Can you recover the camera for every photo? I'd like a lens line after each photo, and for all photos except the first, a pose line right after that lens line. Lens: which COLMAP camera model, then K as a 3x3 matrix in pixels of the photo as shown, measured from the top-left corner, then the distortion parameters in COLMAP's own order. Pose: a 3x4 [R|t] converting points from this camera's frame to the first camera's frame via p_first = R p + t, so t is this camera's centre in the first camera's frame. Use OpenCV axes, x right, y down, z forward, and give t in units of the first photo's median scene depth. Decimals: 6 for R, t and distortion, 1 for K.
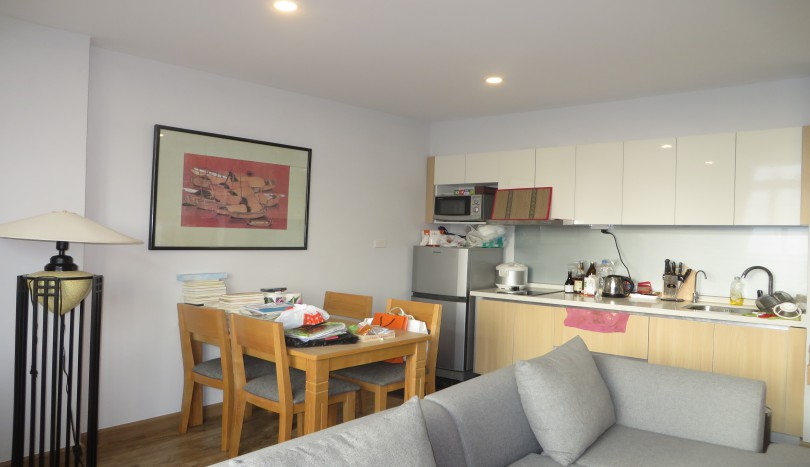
lens RADIAL K [[609.6, 0, 405.5], [0, 609.6, 230.1], [0, 0, 1]] dist [-0.012595, -0.001960]
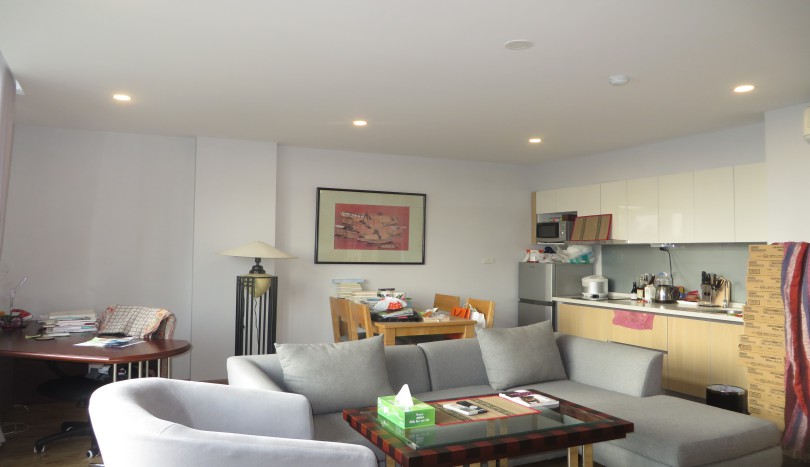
lens RADIAL K [[609.6, 0, 405.5], [0, 609.6, 230.1], [0, 0, 1]] dist [-0.012595, -0.001960]
pose [[0.916565, -0.025821, -0.399052, 0.380794], [0.010742, 0.999143, -0.039978, 0.008587], [0.399742, 0.032356, 0.916056, -0.338250]]
